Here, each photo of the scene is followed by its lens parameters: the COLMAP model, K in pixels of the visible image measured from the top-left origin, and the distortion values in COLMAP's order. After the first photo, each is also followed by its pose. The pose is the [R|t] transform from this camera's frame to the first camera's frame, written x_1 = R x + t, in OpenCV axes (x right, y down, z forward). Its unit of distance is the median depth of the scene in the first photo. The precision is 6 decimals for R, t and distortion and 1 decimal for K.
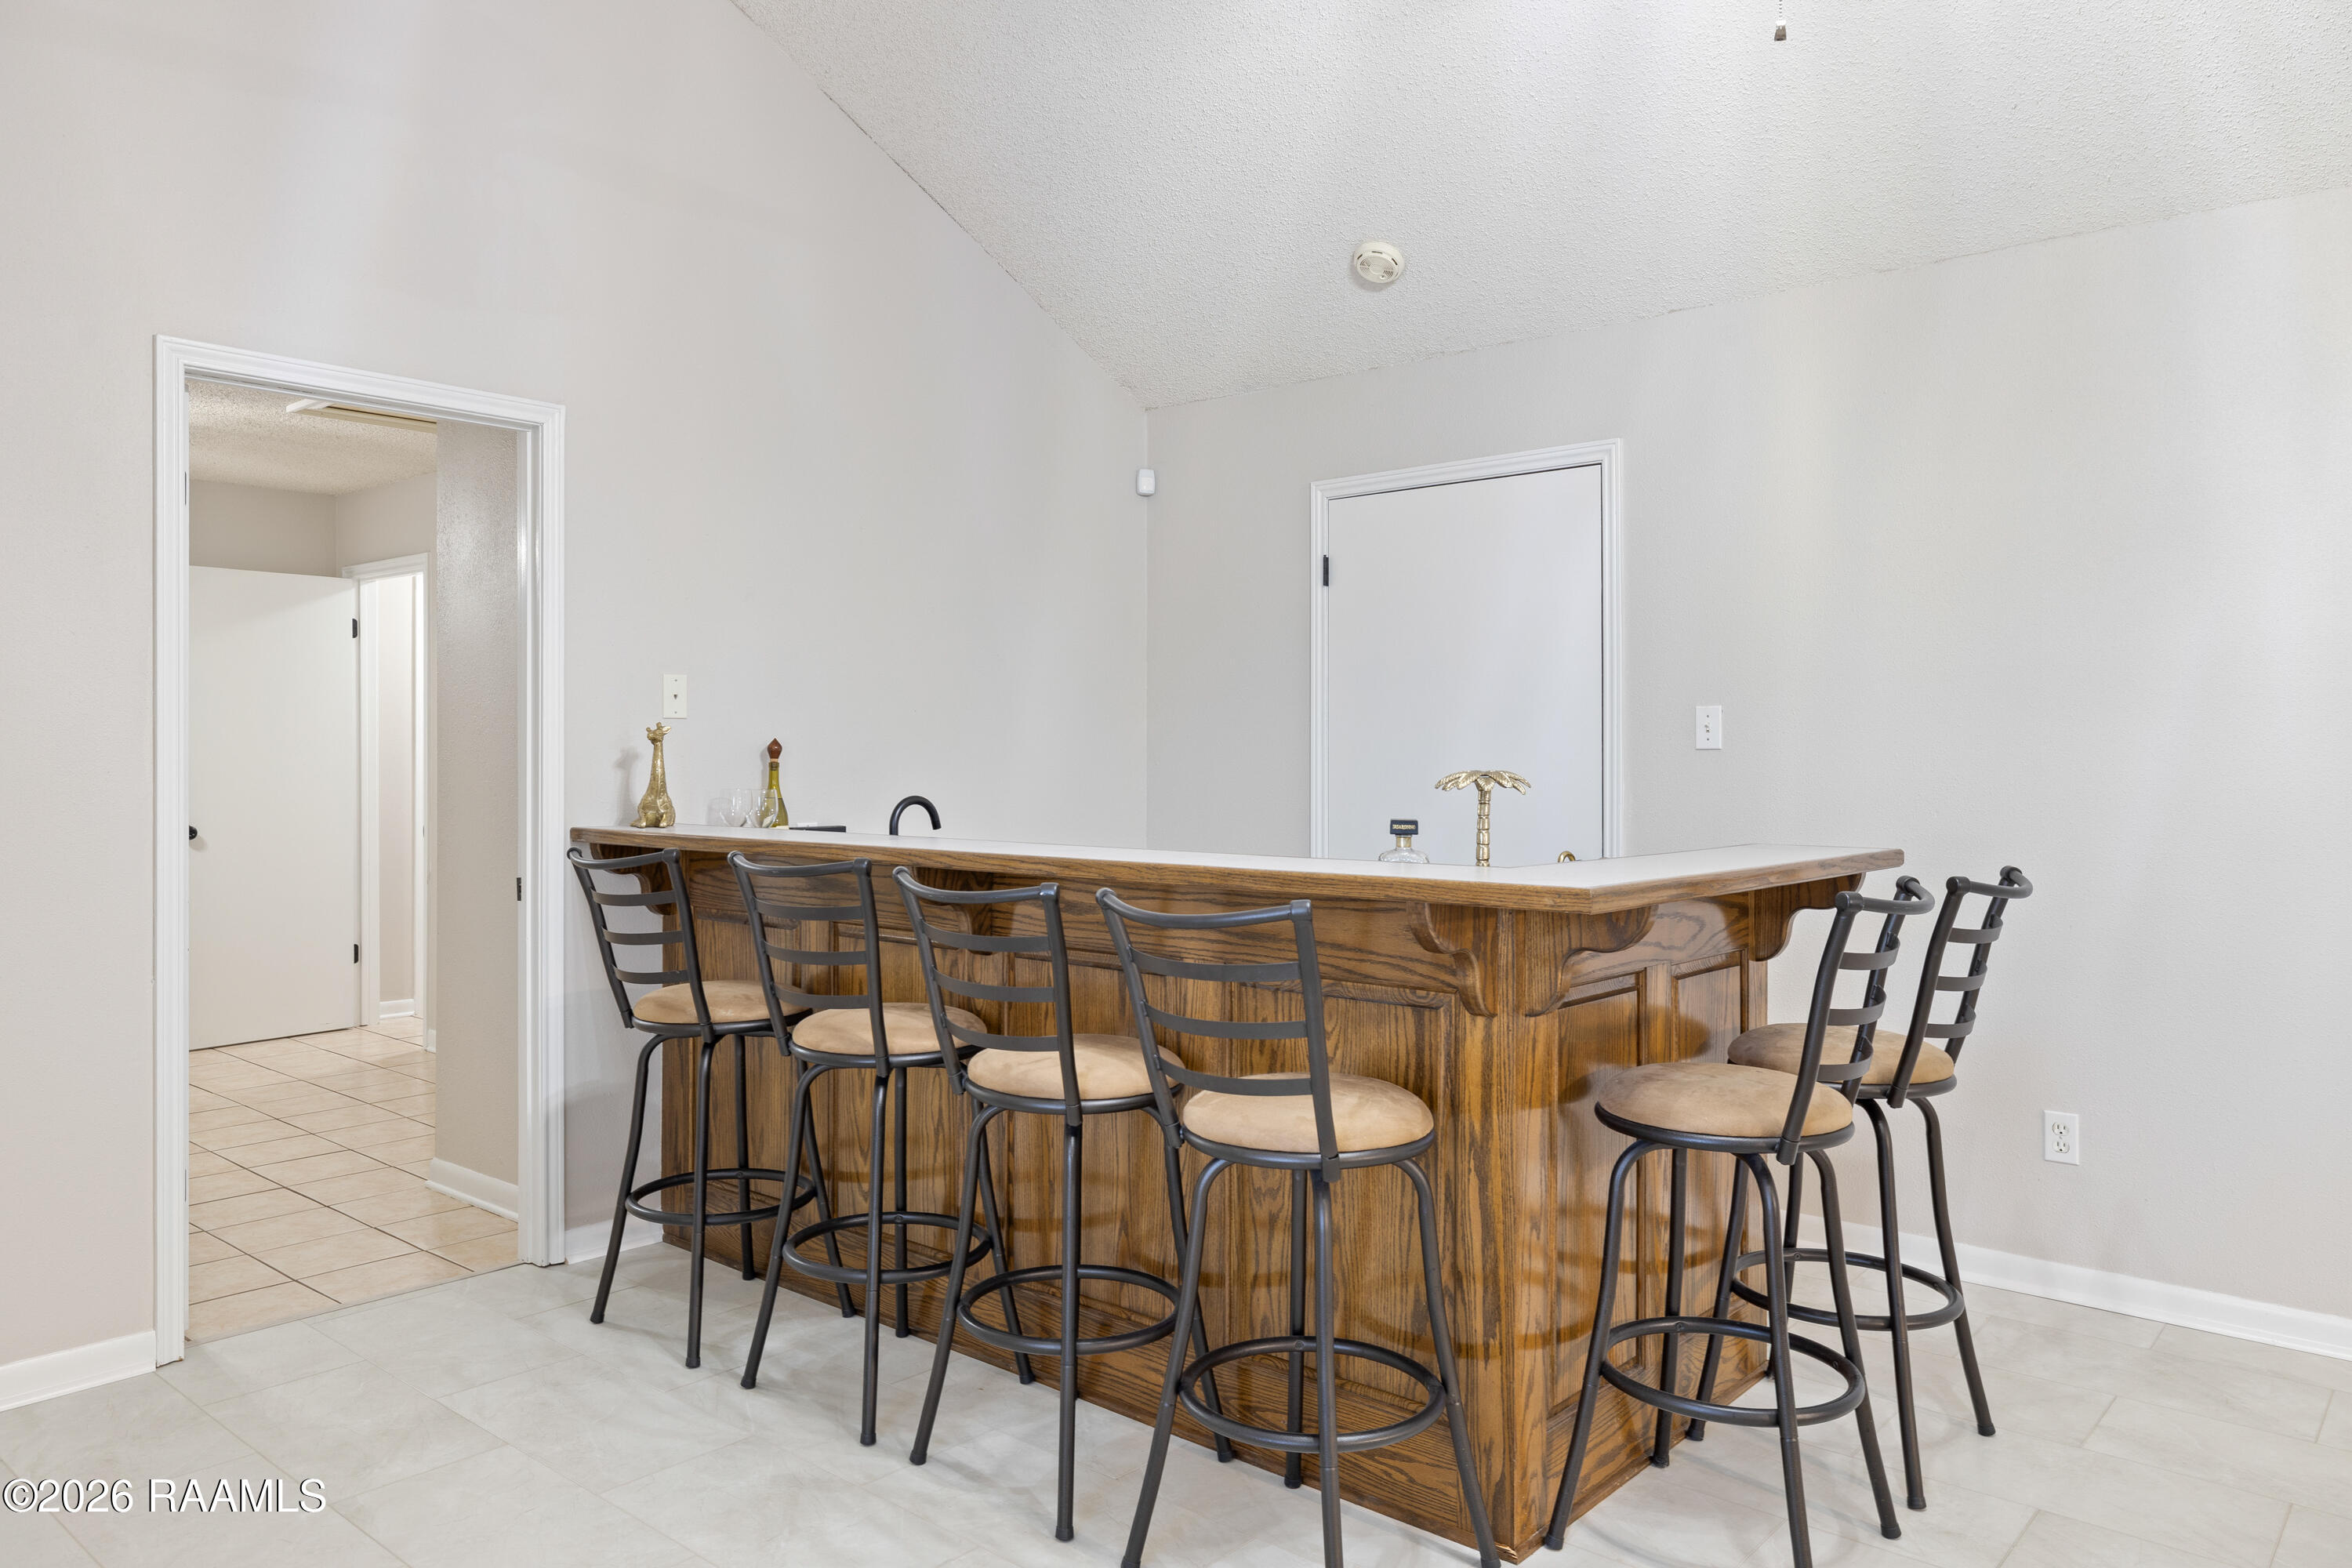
lens RADIAL K [[1622.0, 0, 1174.5], [0, 1622.0, 757.7], [0, 0, 1]] dist [-0.004306, -0.000547]
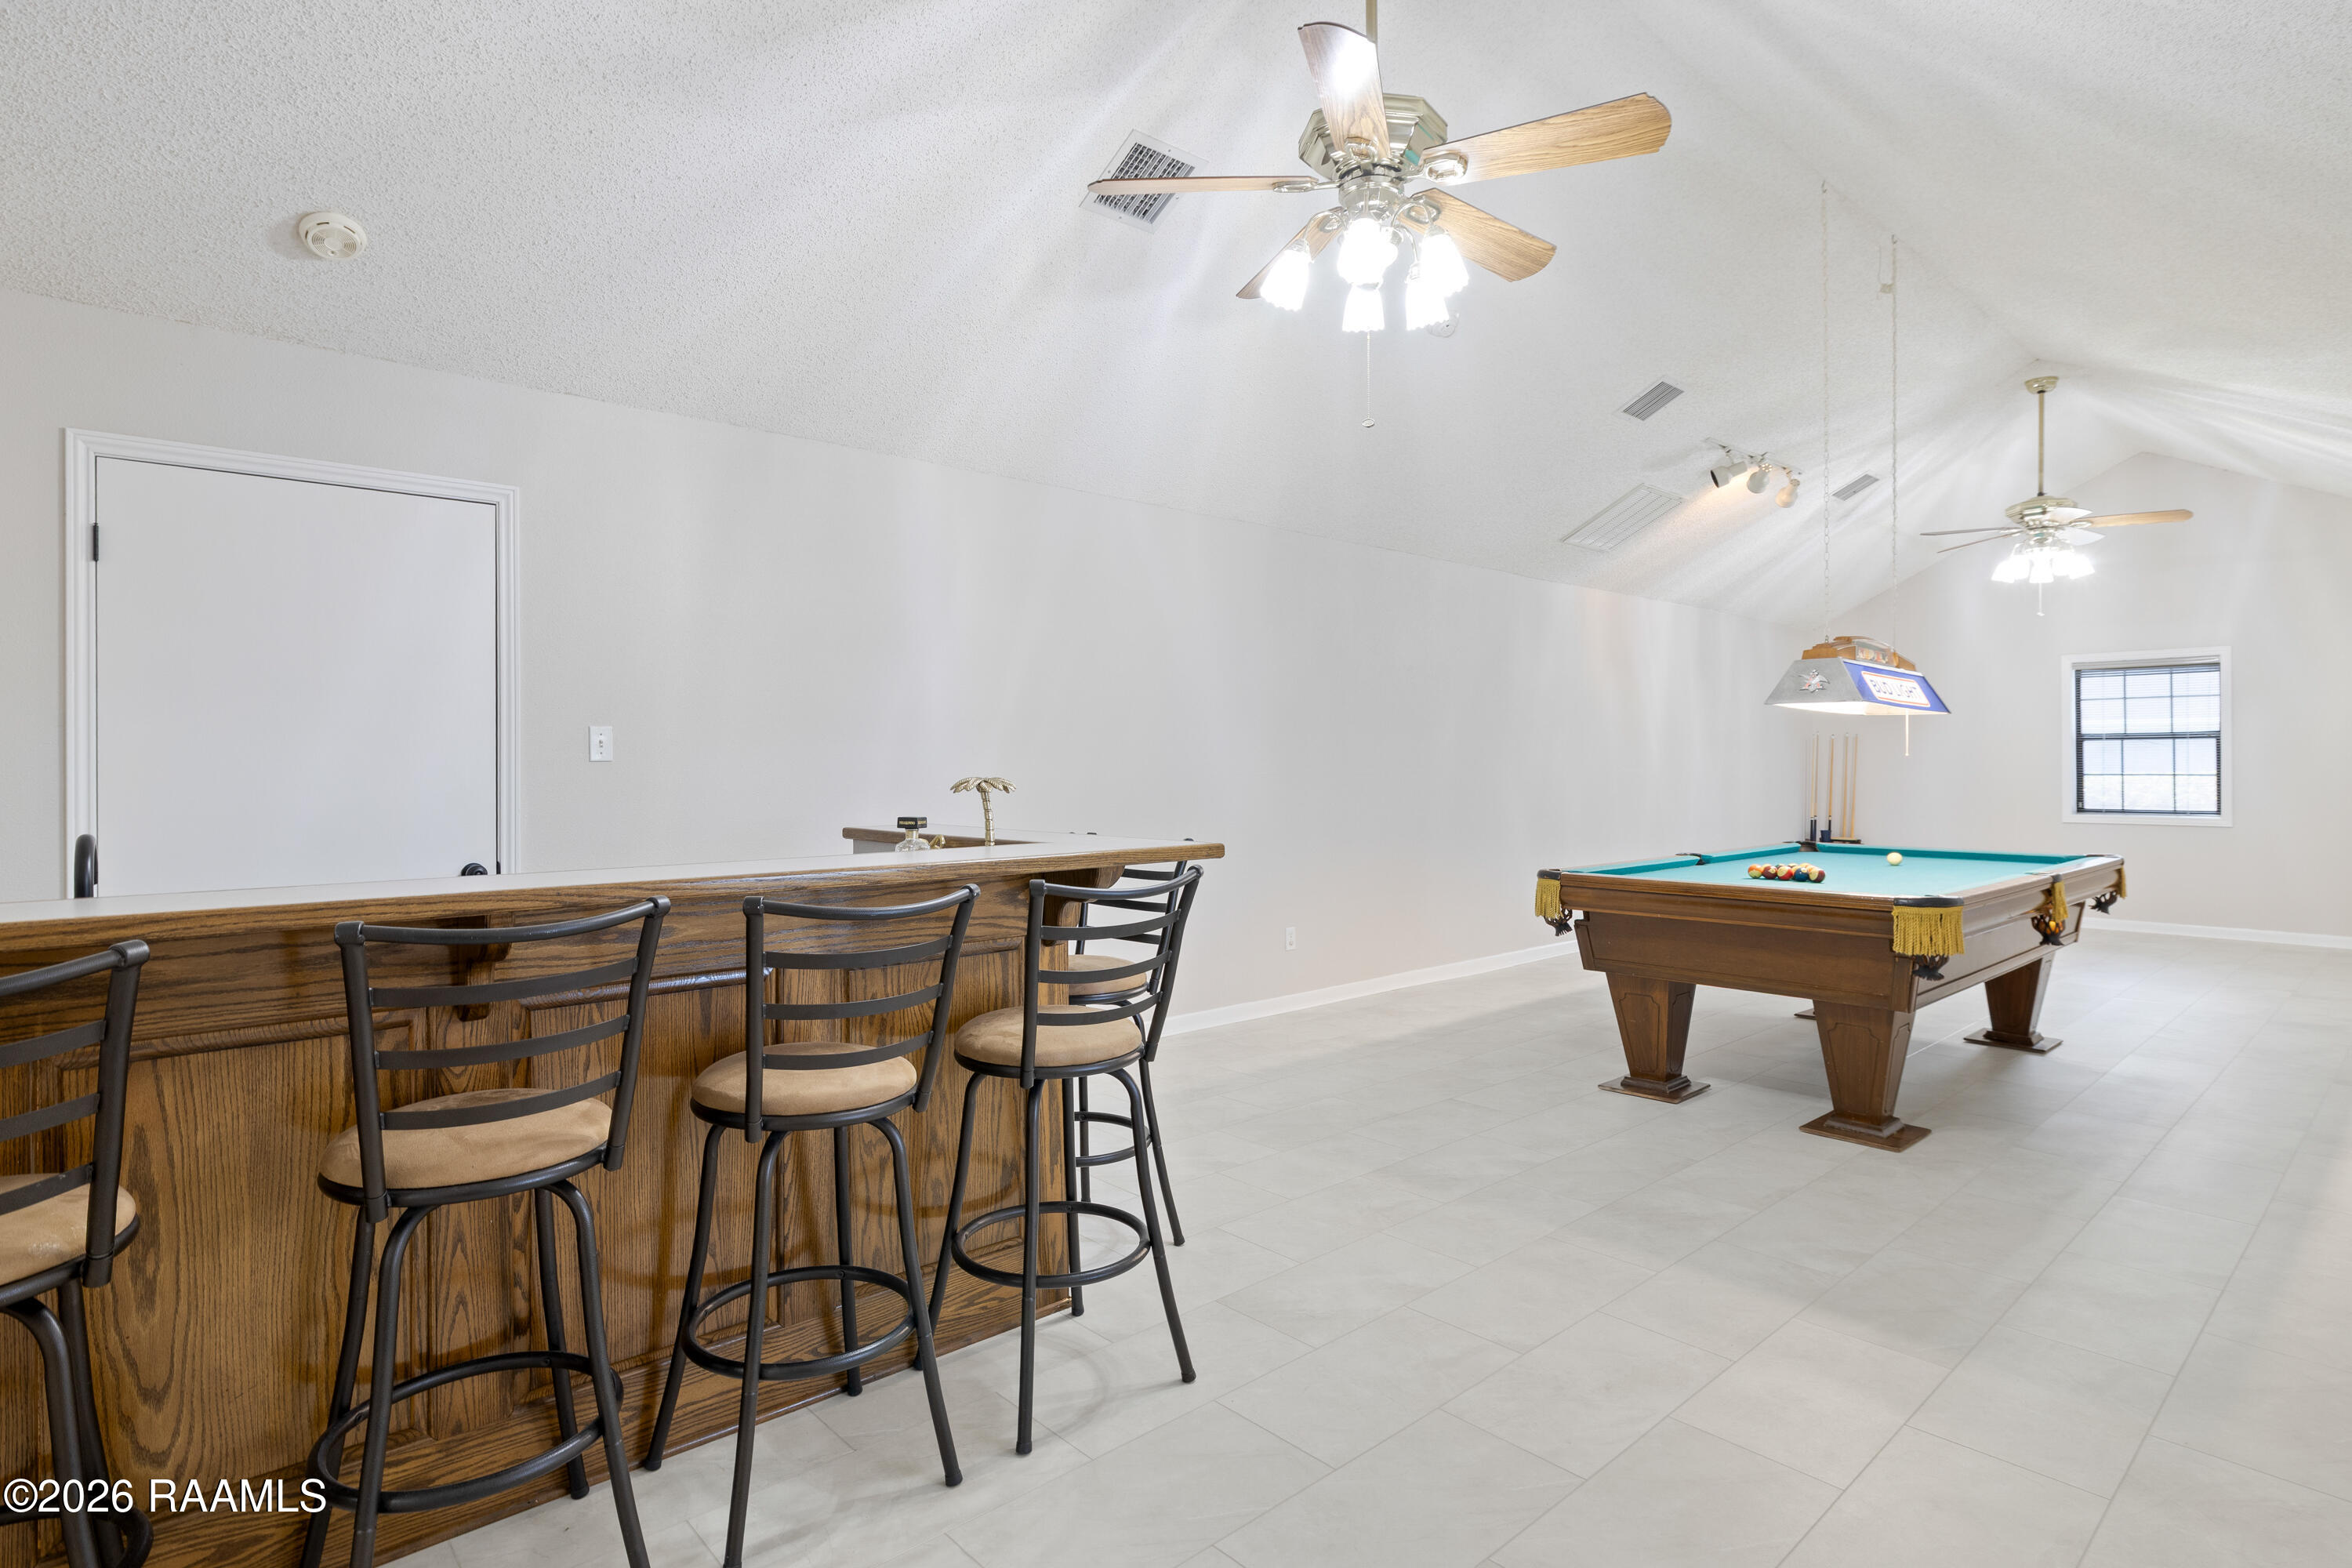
lens RADIAL K [[1178.7, 0, 1176.0], [0, 1178.7, 784.0], [0, 0, 1]] dist [0.001418, 0.000215]
pose [[0.123803, -0.018317, 0.992138, -0.656318], [0.004987, 0.999828, 0.017836, -0.002869], [-0.992294, 0.002740, 0.123873, 0.593916]]
